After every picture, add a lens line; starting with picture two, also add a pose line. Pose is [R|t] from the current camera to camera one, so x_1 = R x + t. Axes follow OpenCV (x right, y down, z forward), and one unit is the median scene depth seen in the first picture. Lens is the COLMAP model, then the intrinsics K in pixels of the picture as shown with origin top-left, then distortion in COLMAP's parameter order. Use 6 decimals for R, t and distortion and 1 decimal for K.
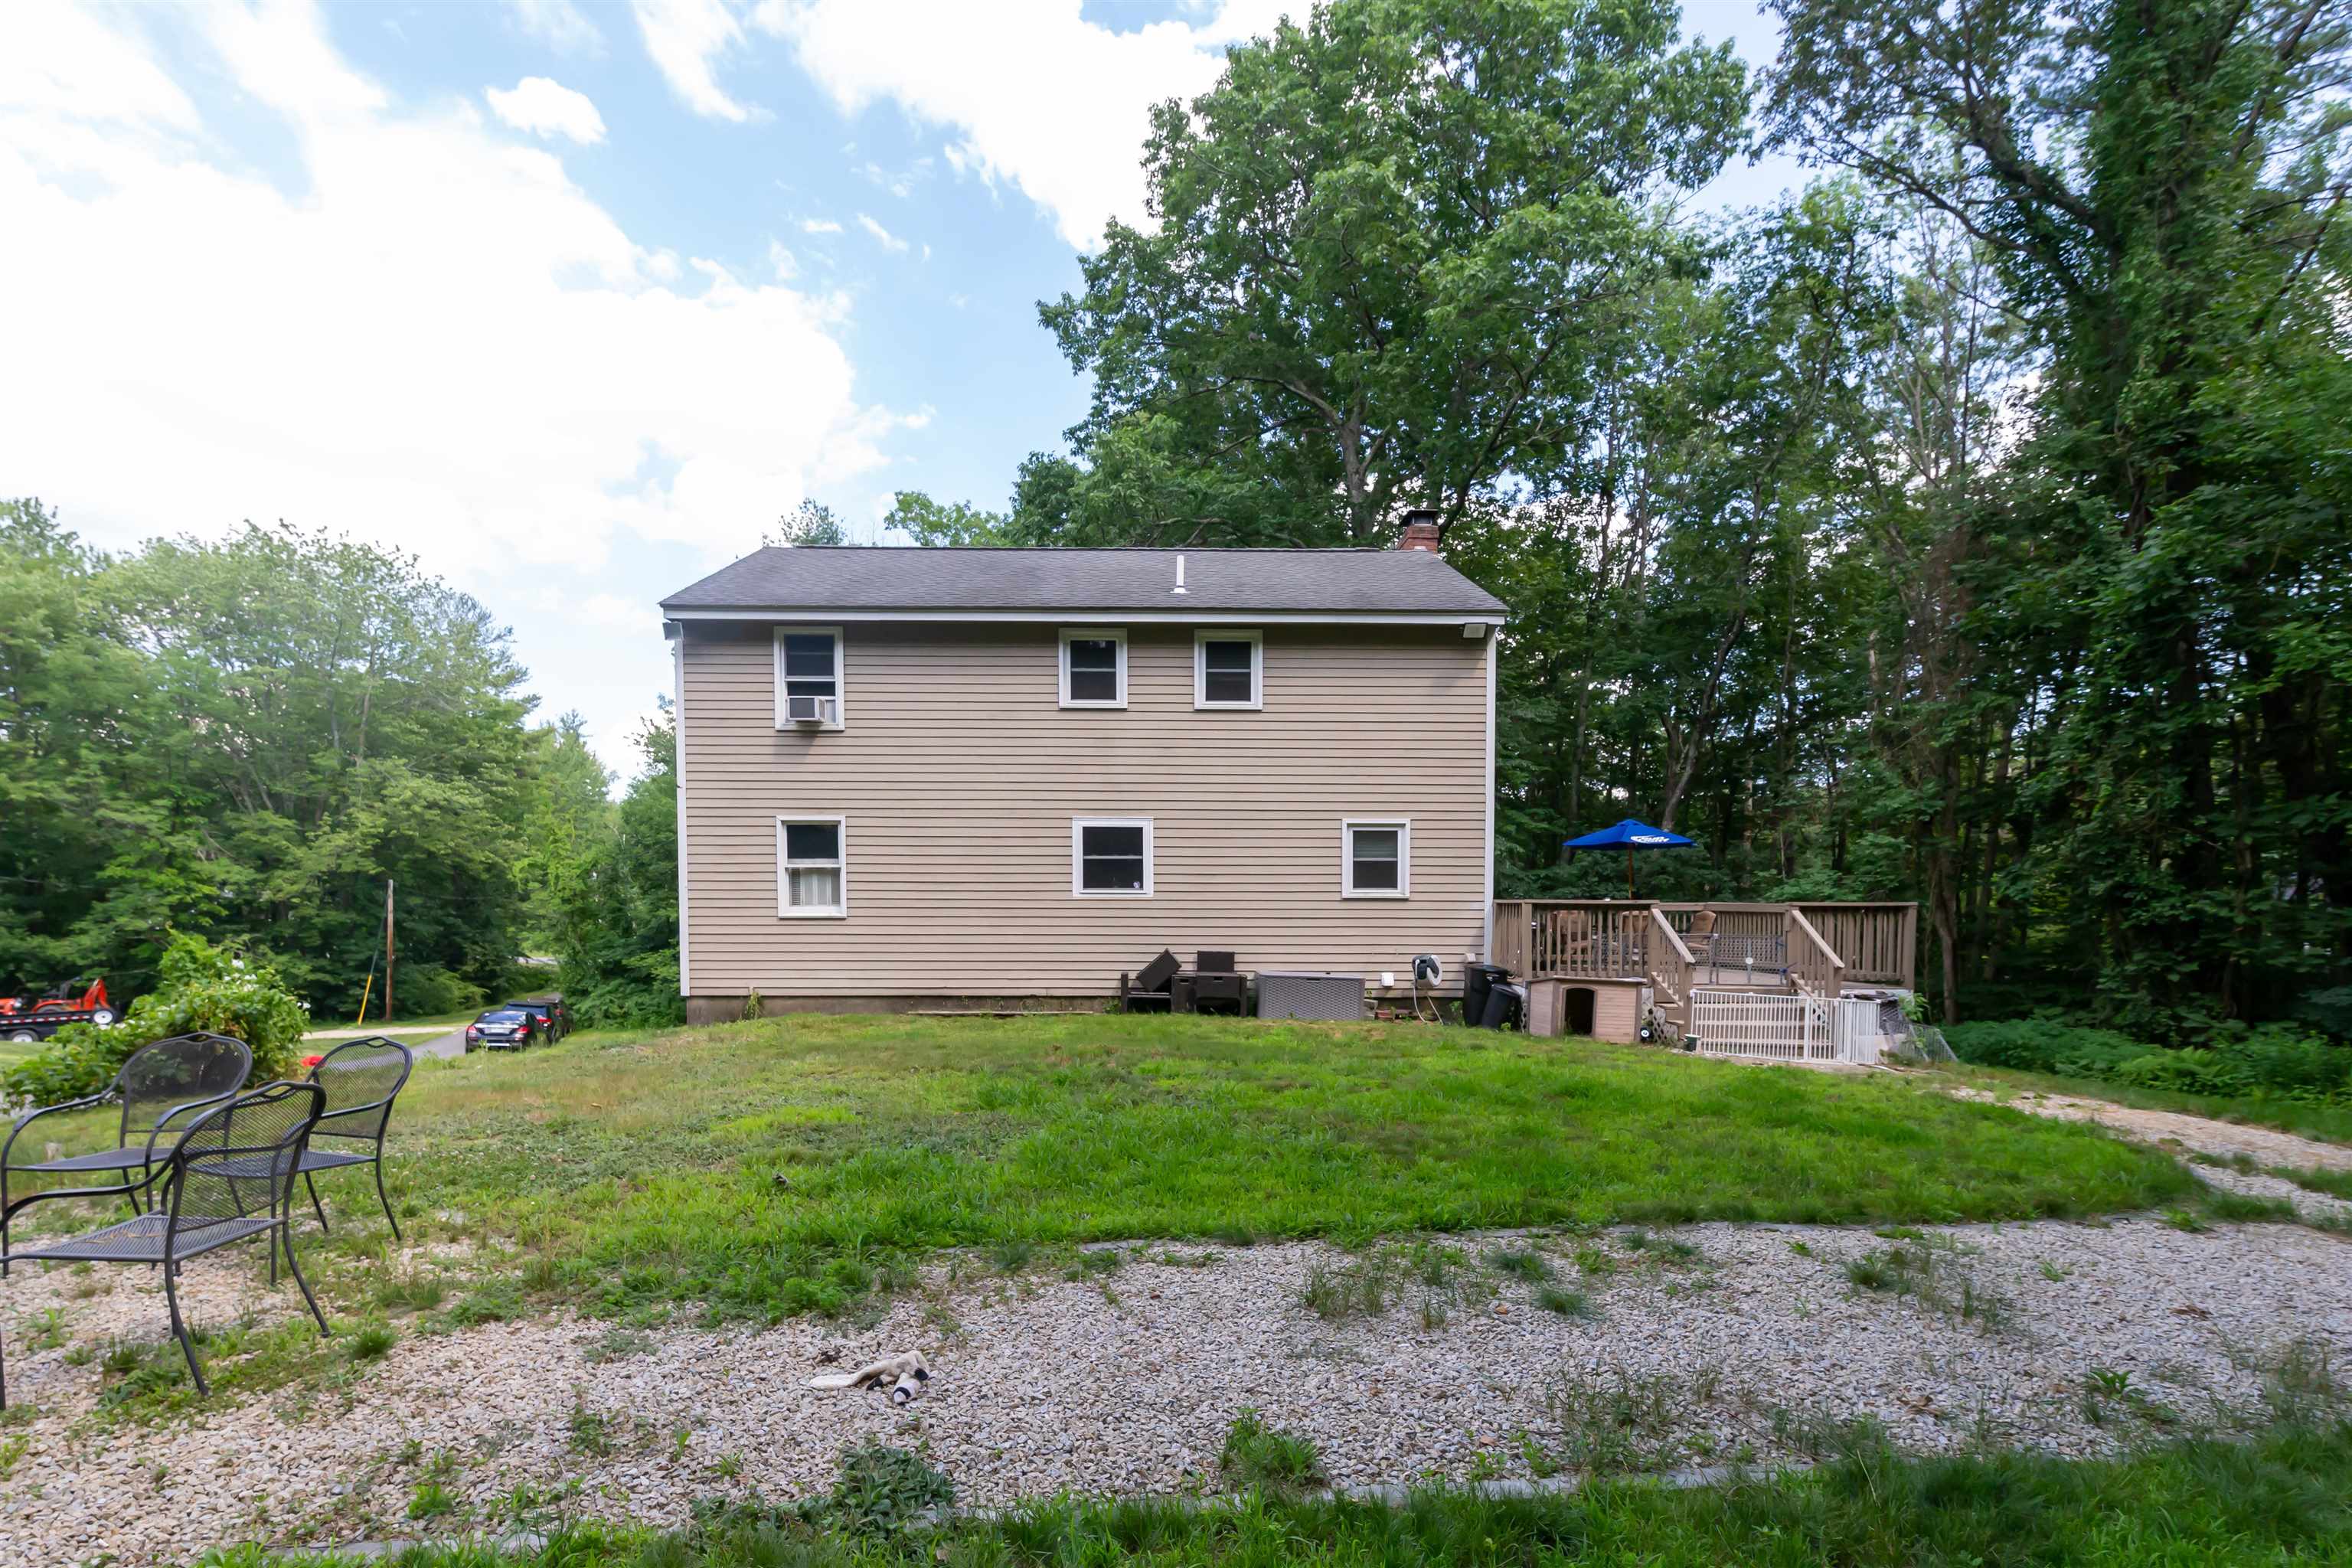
lens RADIAL K [[1084.3, 0, 1171.0], [0, 1084.3, 943.3], [0, 0, 1]] dist [-0.005796, -0.000718]
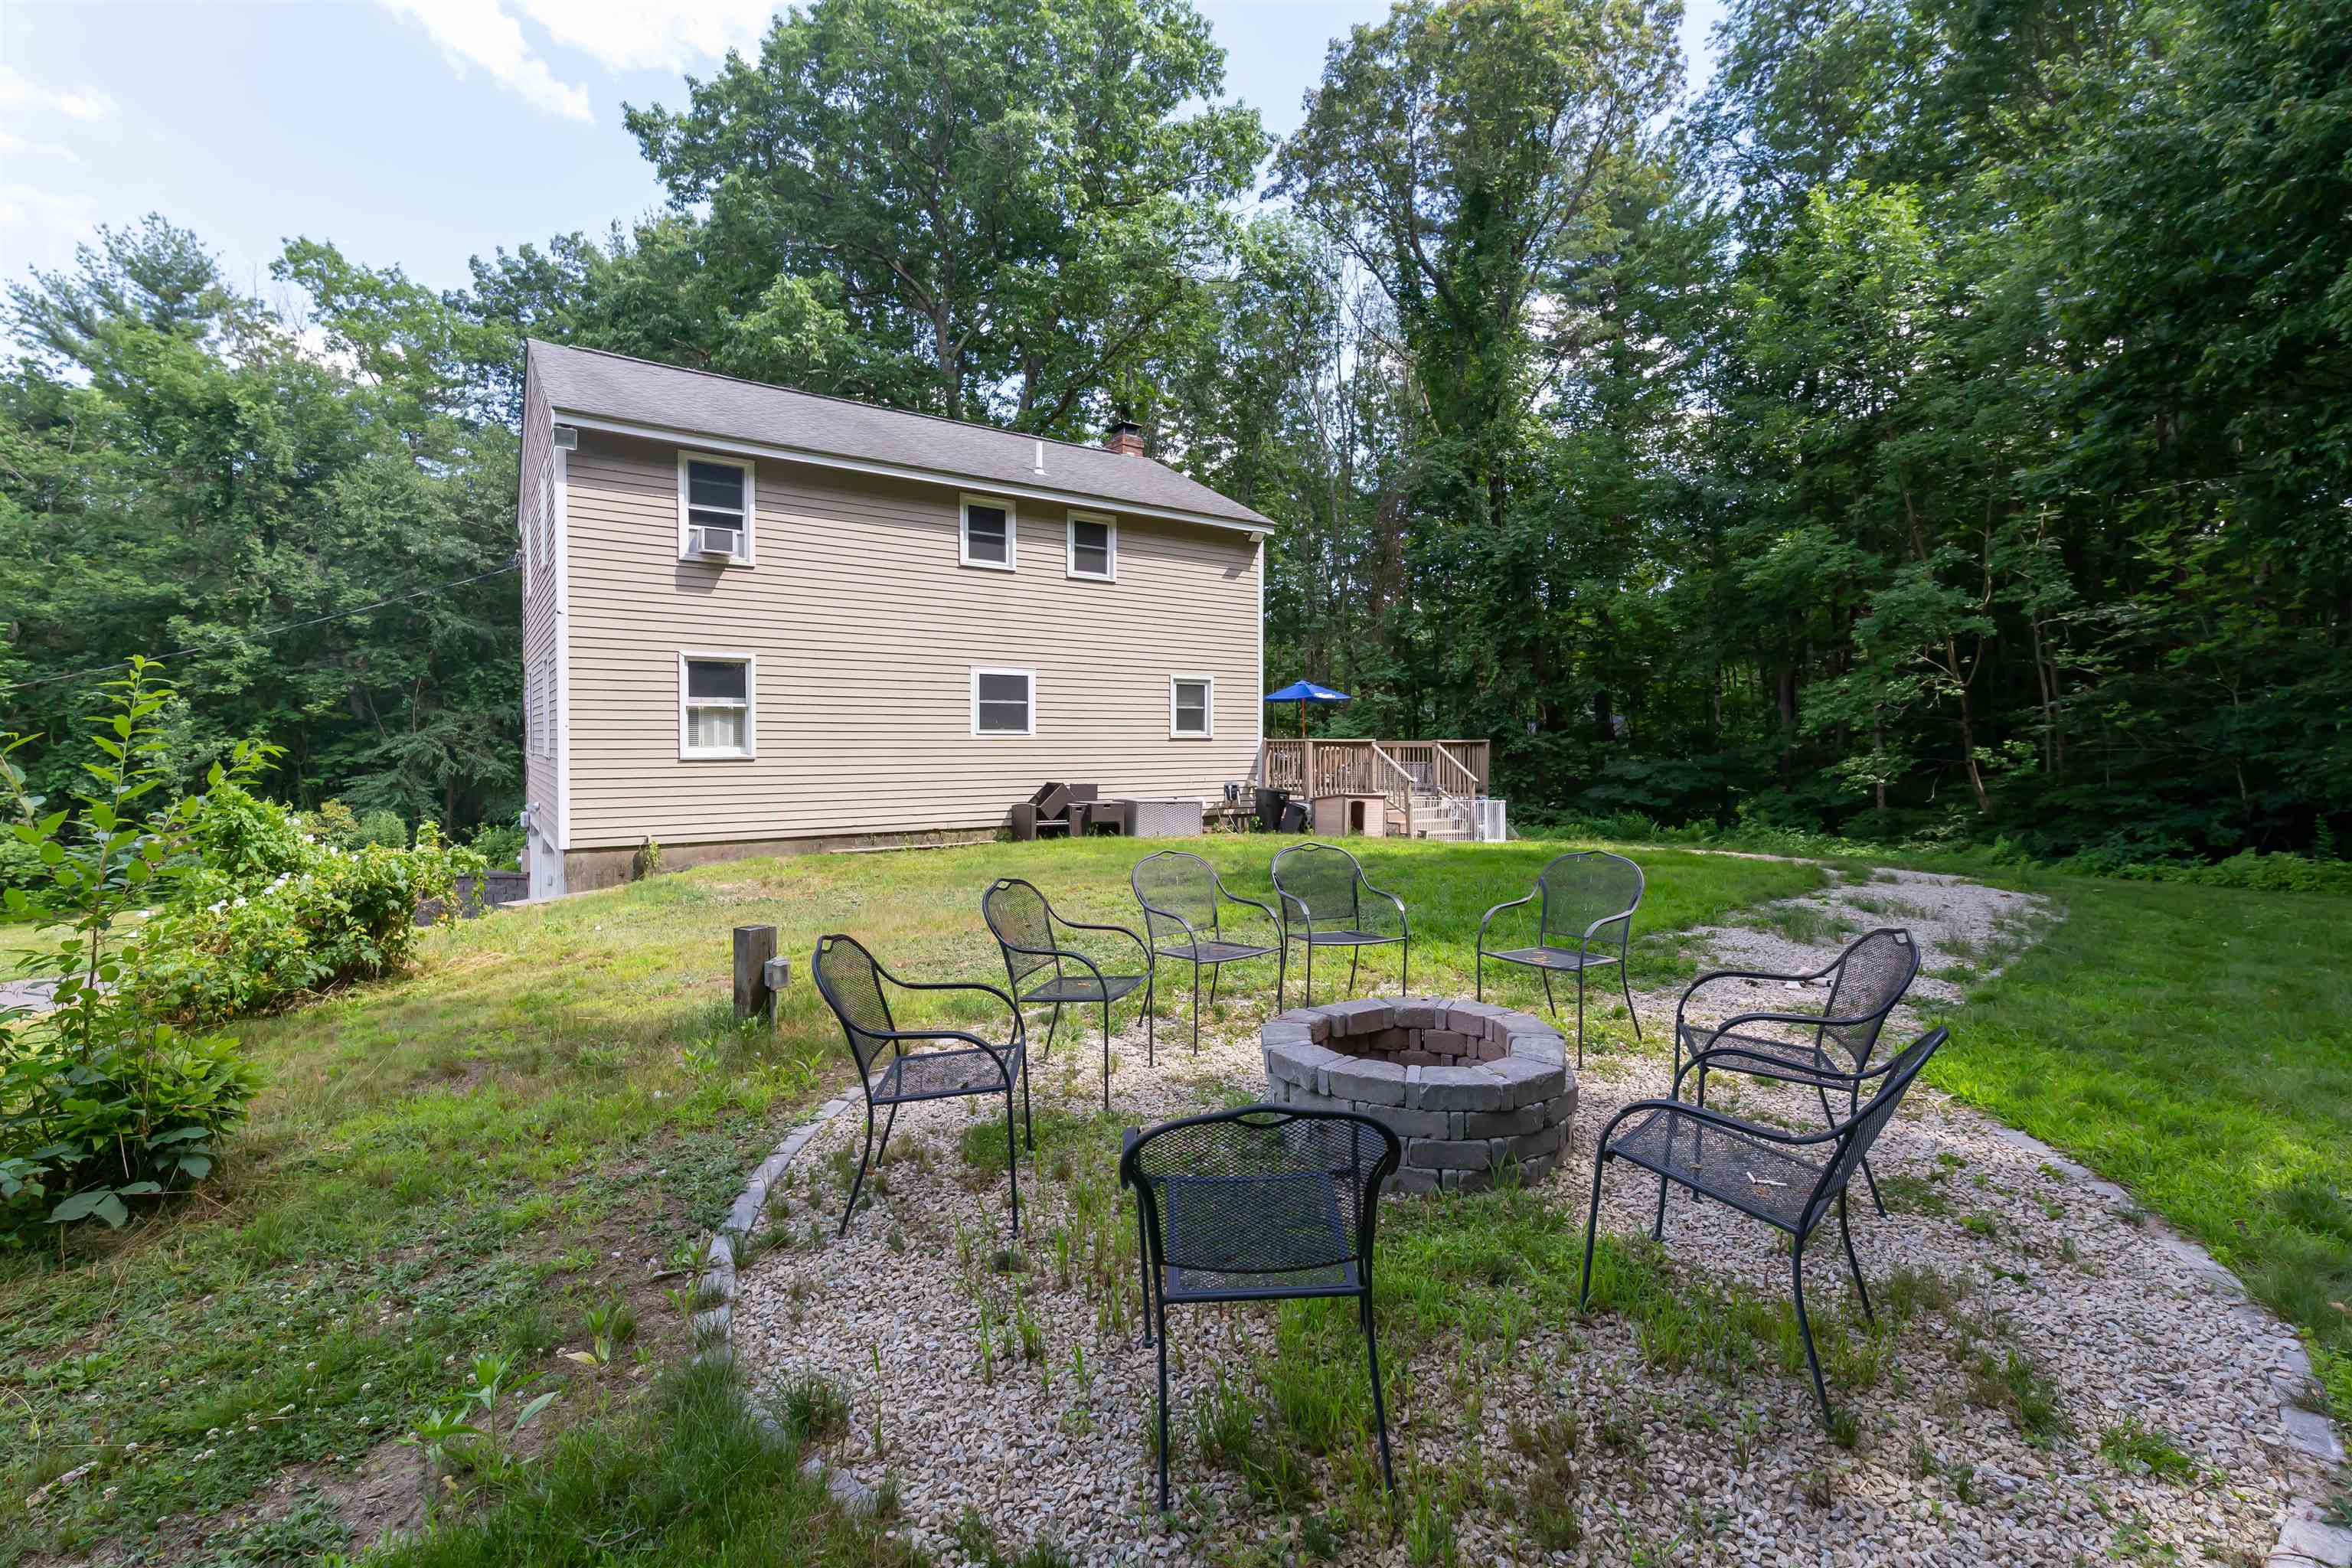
lens RADIAL K [[1021.3, 0, 1174.1], [0, 1021.3, 774.0], [0, 0, 1]] dist [-0.025884, -0.000639]
pose [[0.813823, -0.021764, 0.580705, -0.525615], [0.022688, 0.999727, 0.005672, -0.006565], [-0.580670, 0.008559, 0.814094, 0.036907]]
